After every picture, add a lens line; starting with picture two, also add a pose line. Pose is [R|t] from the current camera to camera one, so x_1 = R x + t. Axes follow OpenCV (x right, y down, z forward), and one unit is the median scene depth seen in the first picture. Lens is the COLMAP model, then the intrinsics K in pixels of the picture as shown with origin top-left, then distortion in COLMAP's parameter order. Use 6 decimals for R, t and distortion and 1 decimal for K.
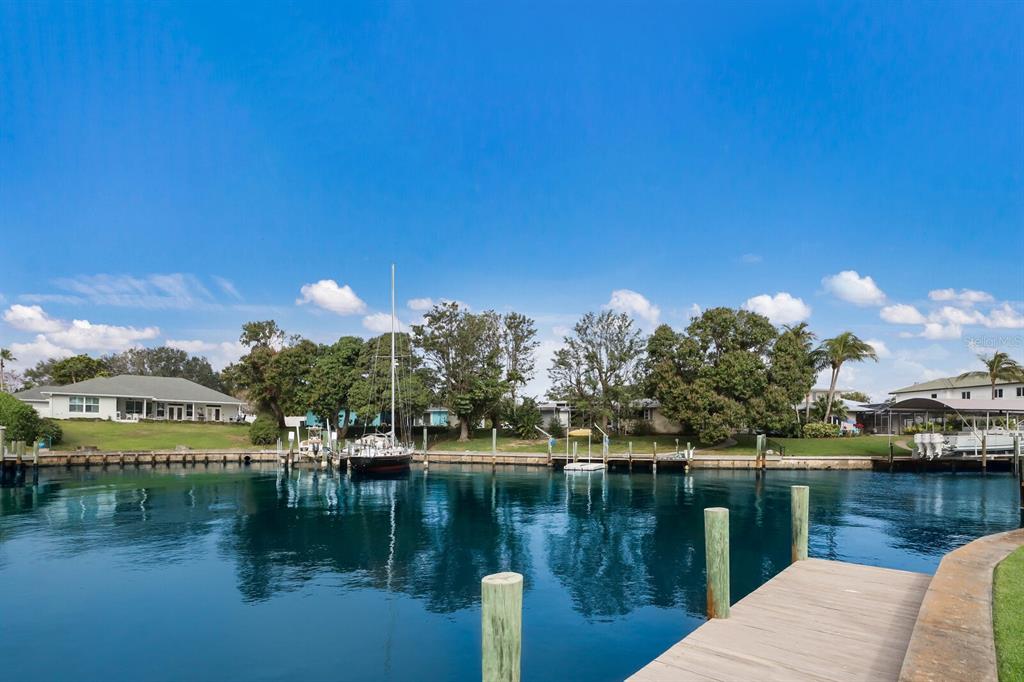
lens RADIAL K [[507.4, 0, 508.3], [0, 507.4, 430.7], [0, 0, 1]] dist [-0.016770, 0.006377]
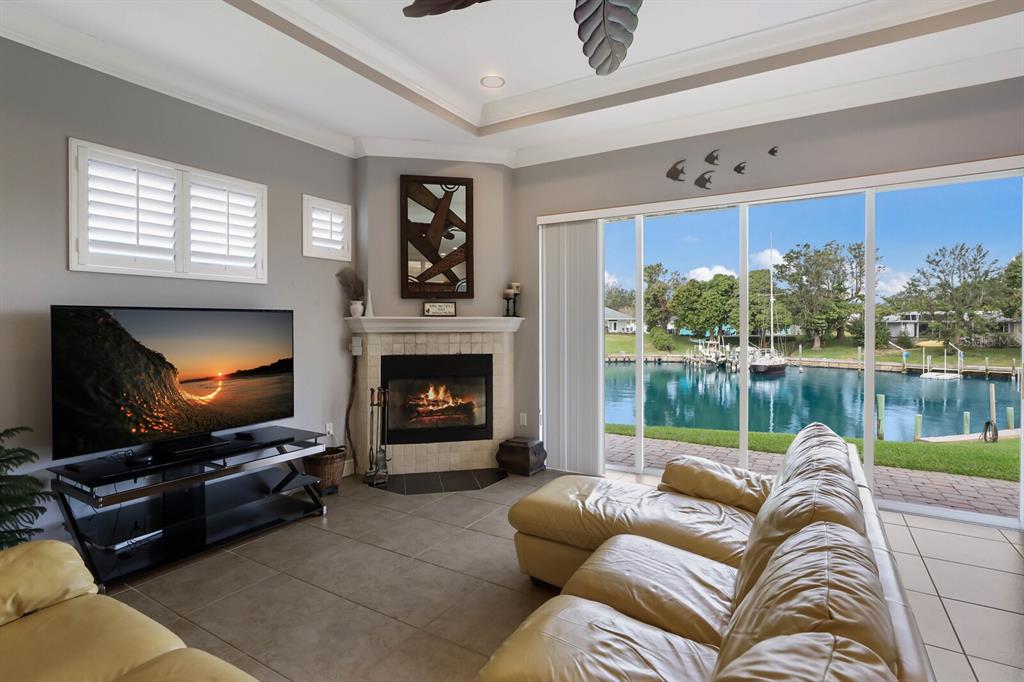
lens RADIAL K [[507.4, 0, 506.1], [0, 507.4, 322.6], [0, 0, 1]] dist [-0.016770, 0.006377]
pose [[0.862209, -0.007358, -0.506499, -0.130753], [0.013123, 0.999883, 0.007814, -0.076827], [0.506383, -0.013384, 0.862205, -0.570528]]
